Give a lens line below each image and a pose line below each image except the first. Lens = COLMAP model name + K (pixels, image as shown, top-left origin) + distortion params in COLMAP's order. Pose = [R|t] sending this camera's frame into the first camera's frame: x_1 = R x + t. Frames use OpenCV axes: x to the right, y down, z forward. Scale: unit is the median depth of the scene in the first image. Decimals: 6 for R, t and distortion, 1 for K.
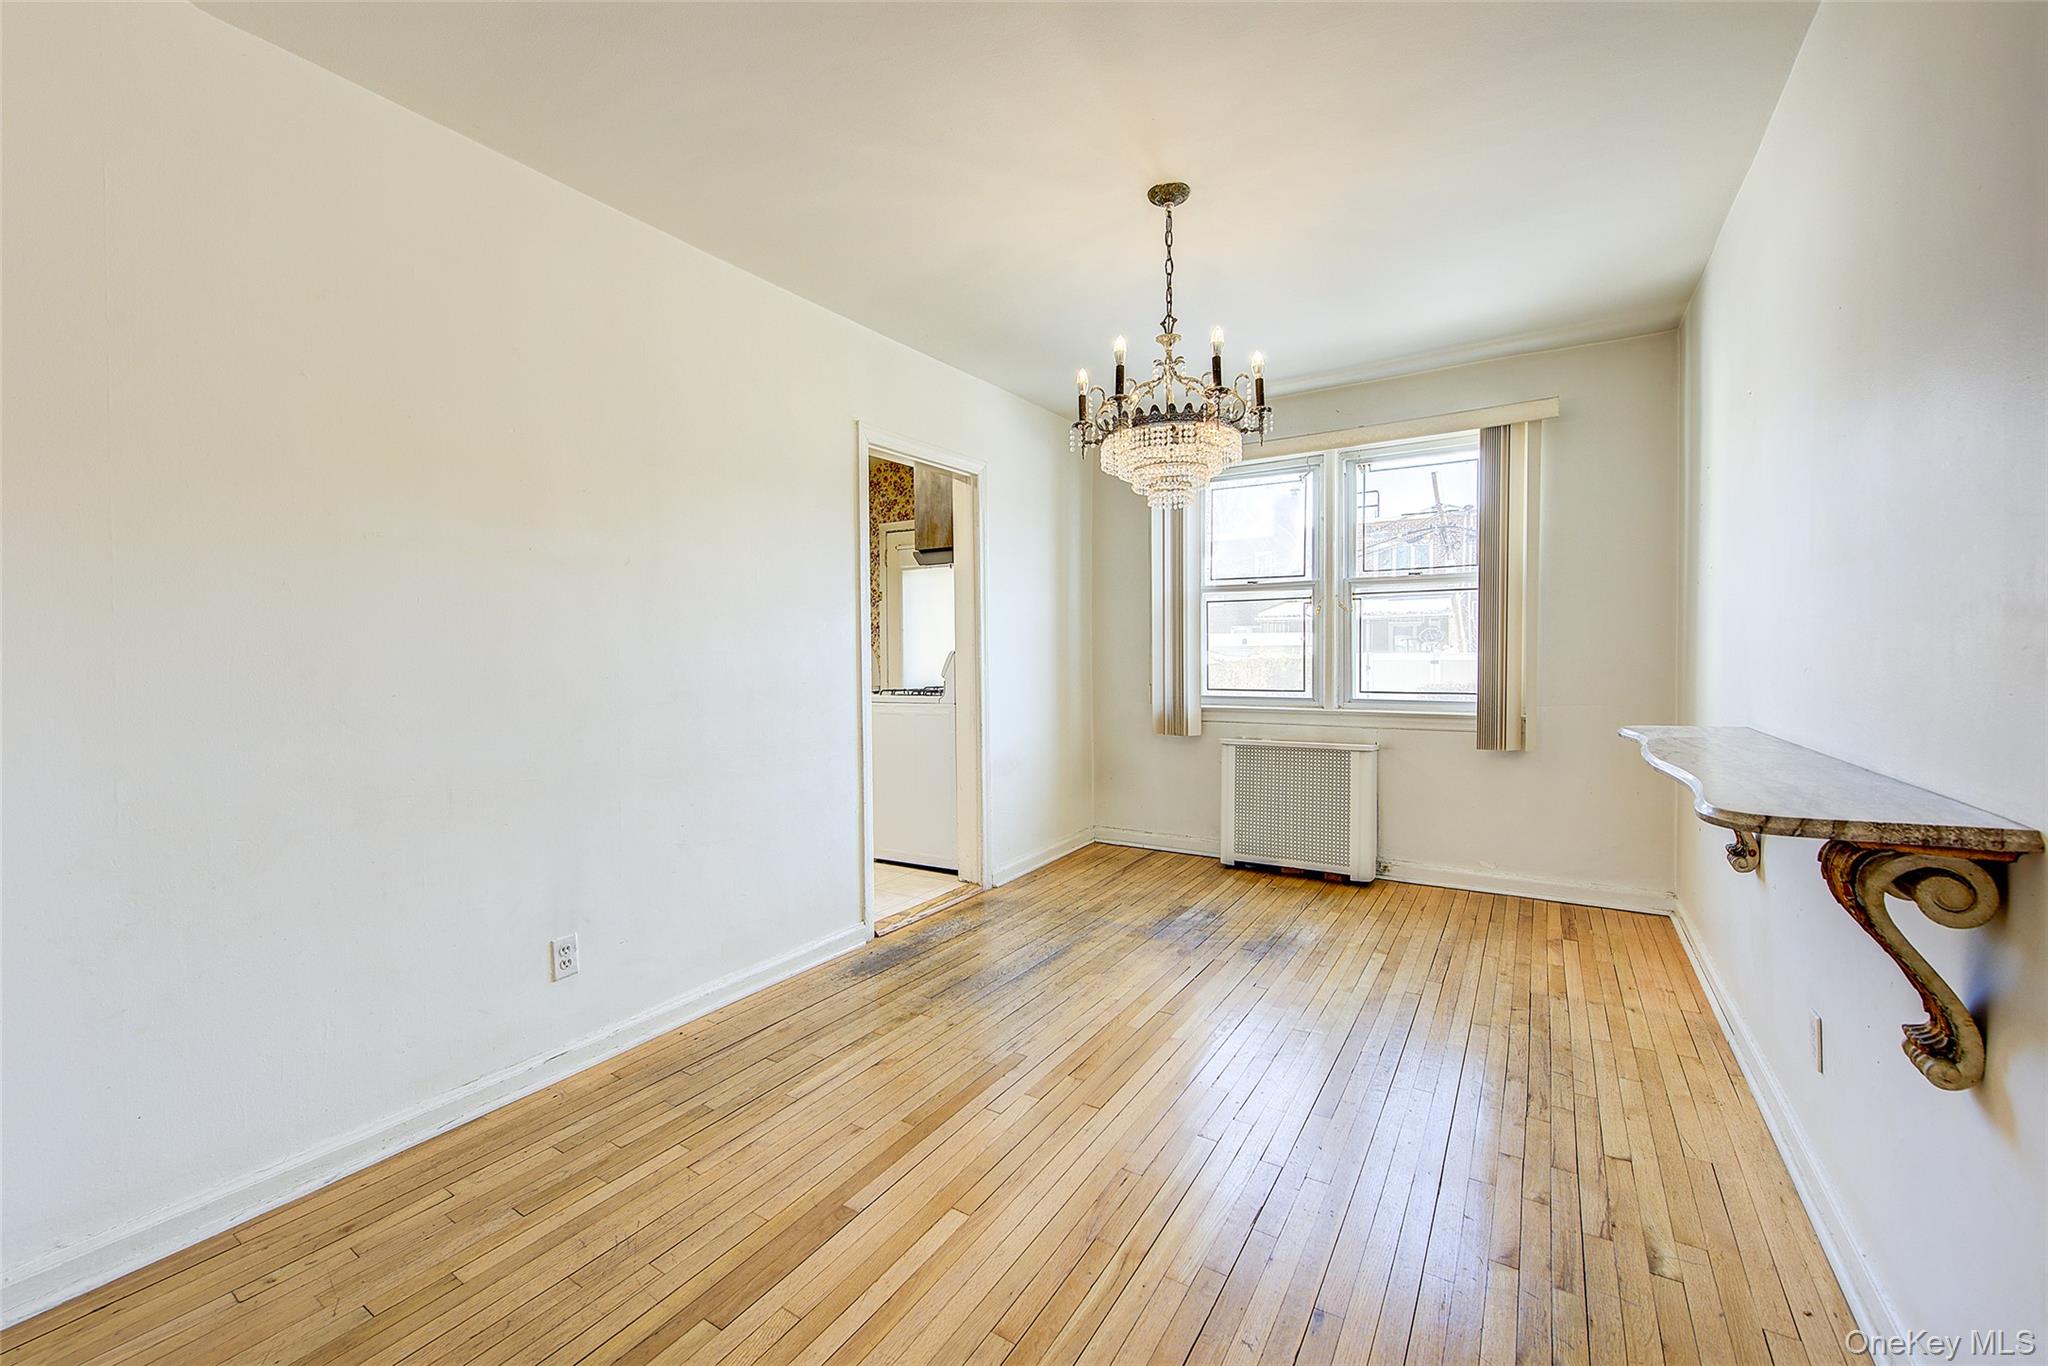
lens RADIAL K [[837.8, 0, 1024.0], [0, 837.8, 683.0], [0, 0, 1]] dist [0.001470, 0.000003]
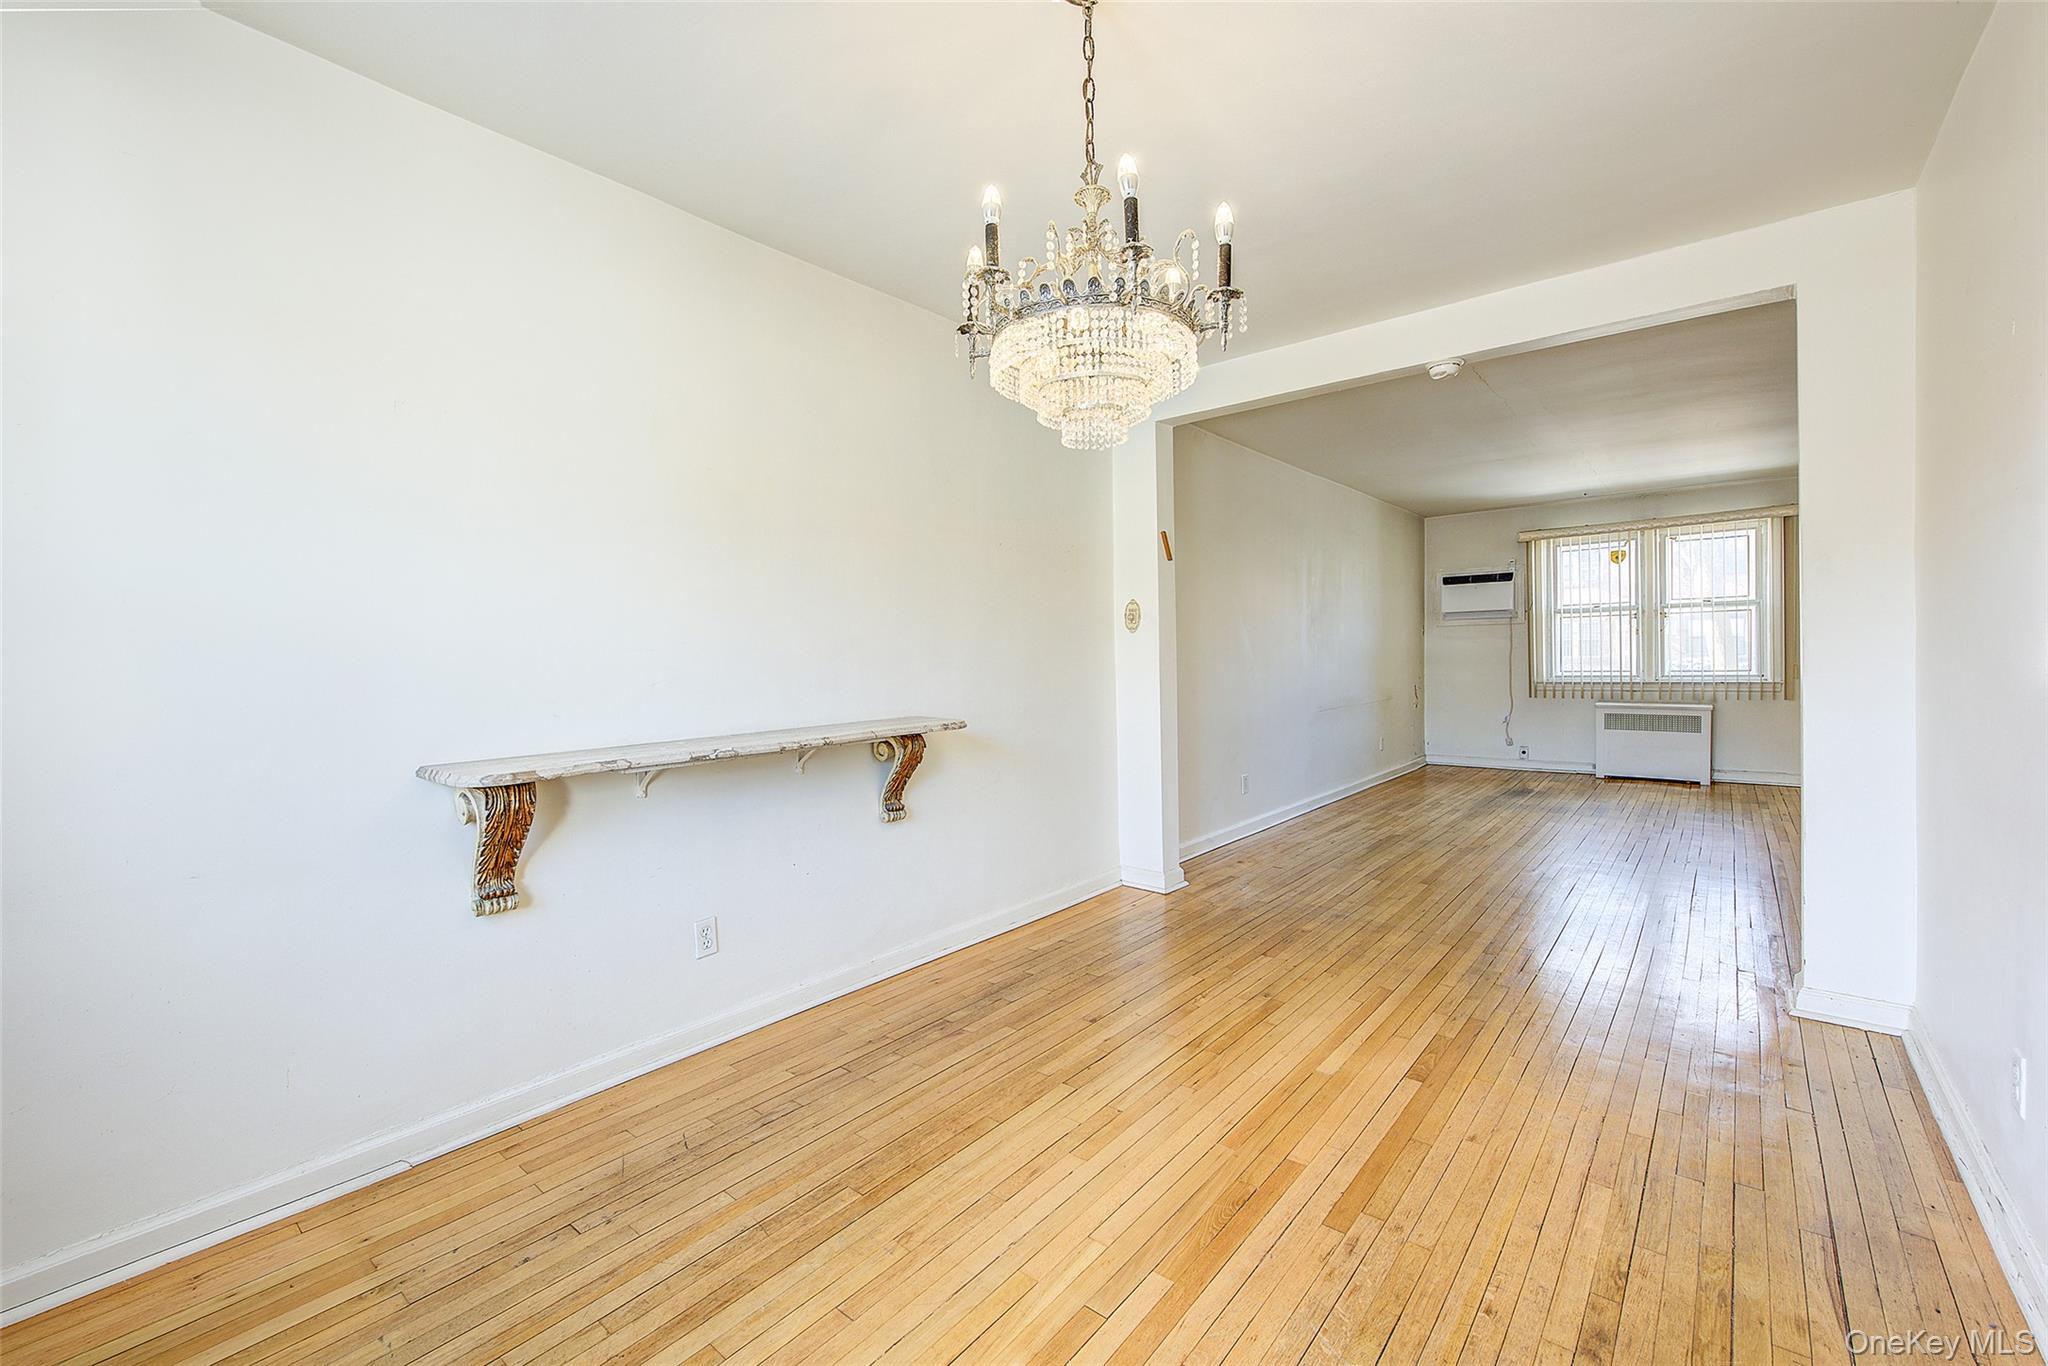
lens RADIAL K [[875.9, 0, 1024.0], [0, 875.9, 683.0], [0, 0, 1]] dist [0.000706, -0.000018]
pose [[-0.991469, 0.020772, 0.128674, 0.089993], [0.030293, 0.996909, 0.072485, -0.046123], [-0.126771, 0.075764, -0.989034, 1.068523]]
